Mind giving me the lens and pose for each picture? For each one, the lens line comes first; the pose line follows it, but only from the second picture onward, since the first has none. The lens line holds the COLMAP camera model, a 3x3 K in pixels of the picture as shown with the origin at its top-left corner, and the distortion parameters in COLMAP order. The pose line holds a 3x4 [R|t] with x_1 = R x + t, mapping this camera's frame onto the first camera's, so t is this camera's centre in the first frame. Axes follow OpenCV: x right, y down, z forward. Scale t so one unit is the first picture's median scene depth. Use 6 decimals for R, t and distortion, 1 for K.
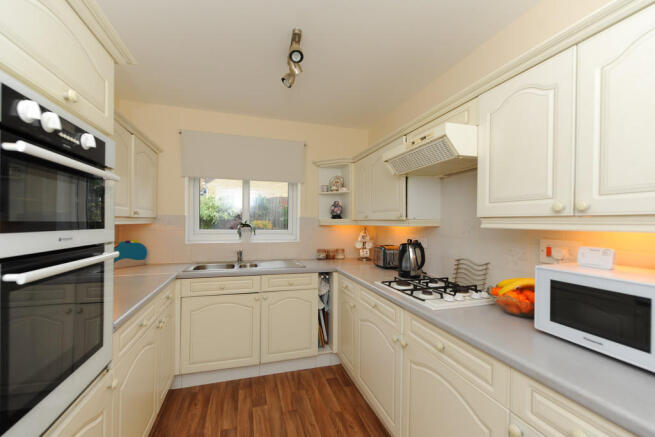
lens RADIAL K [[265.6, 0, 324.9], [0, 265.6, 221.0], [0, 0, 1]] dist [0.001189, -0.001137]
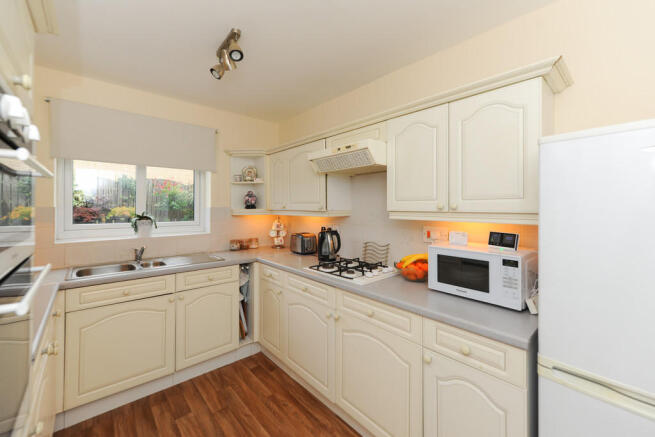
lens RADIAL K [[265.6, 0, 327.3], [0, 265.6, 201.7], [0, 0, 1]] dist [0.001189, -0.001137]
pose [[0.906982, -0.000241, 0.421170, -0.178616], [0.006080, 0.999903, -0.012520, -0.031776], [-0.421126, 0.013916, 0.906895, -0.055627]]
